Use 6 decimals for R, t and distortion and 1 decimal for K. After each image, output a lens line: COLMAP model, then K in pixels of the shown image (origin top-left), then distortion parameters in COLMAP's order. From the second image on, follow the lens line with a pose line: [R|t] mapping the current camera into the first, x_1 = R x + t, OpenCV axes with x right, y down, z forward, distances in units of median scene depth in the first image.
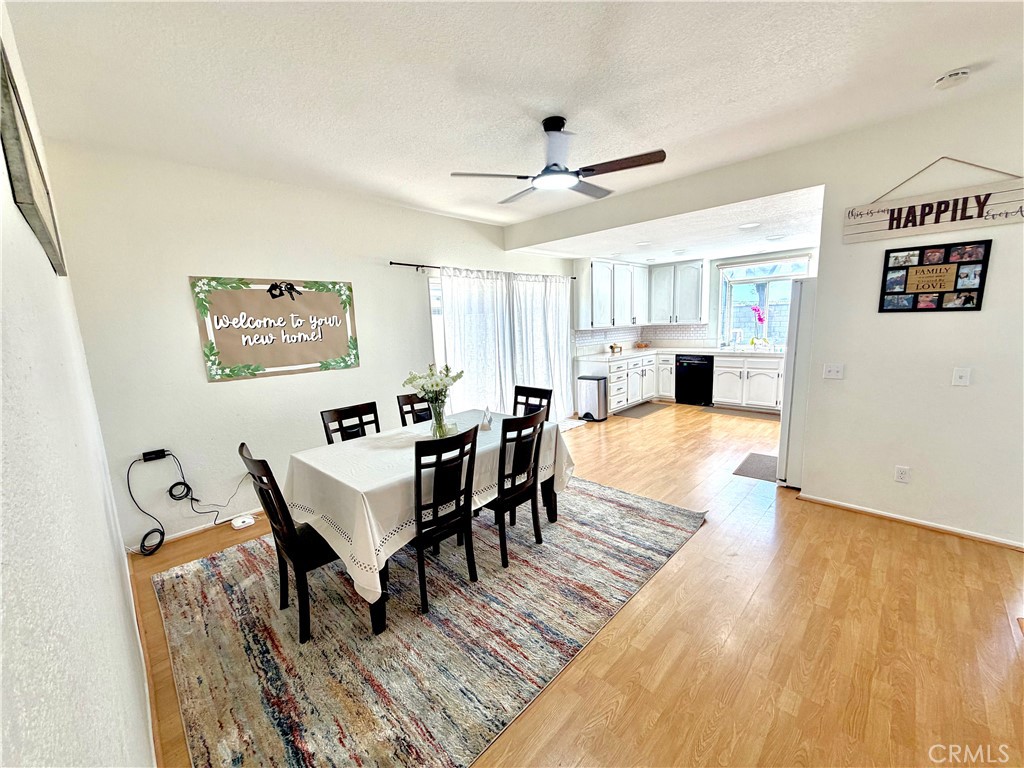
lens RADIAL K [[407.8, 0, 509.4], [0, 407.8, 385.0], [0, 0, 1]] dist [0.001009, -0.000207]
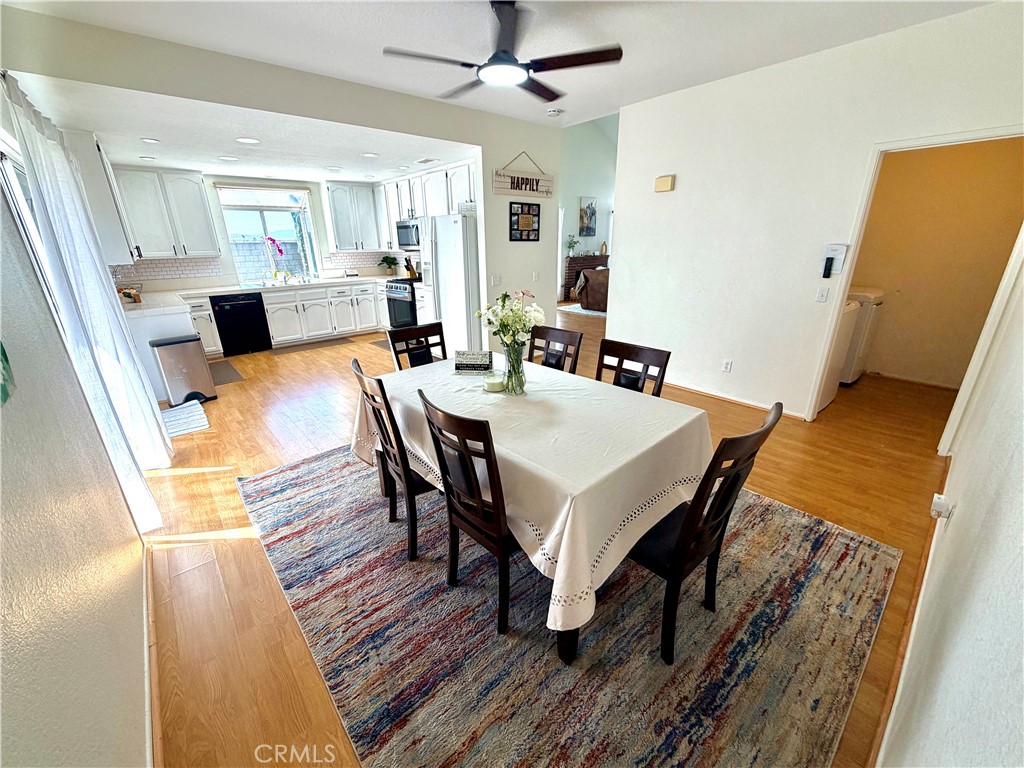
lens RADIAL K [[407.8, 0, 509.4], [0, 407.8, 385.0], [0, 0, 1]] dist [0.001009, -0.000207]
pose [[0.071175, -0.299767, 0.951354, -0.901793], [0.169601, 0.943521, 0.284611, -0.101607], [-0.982939, 0.141093, 0.117996, 0.930490]]
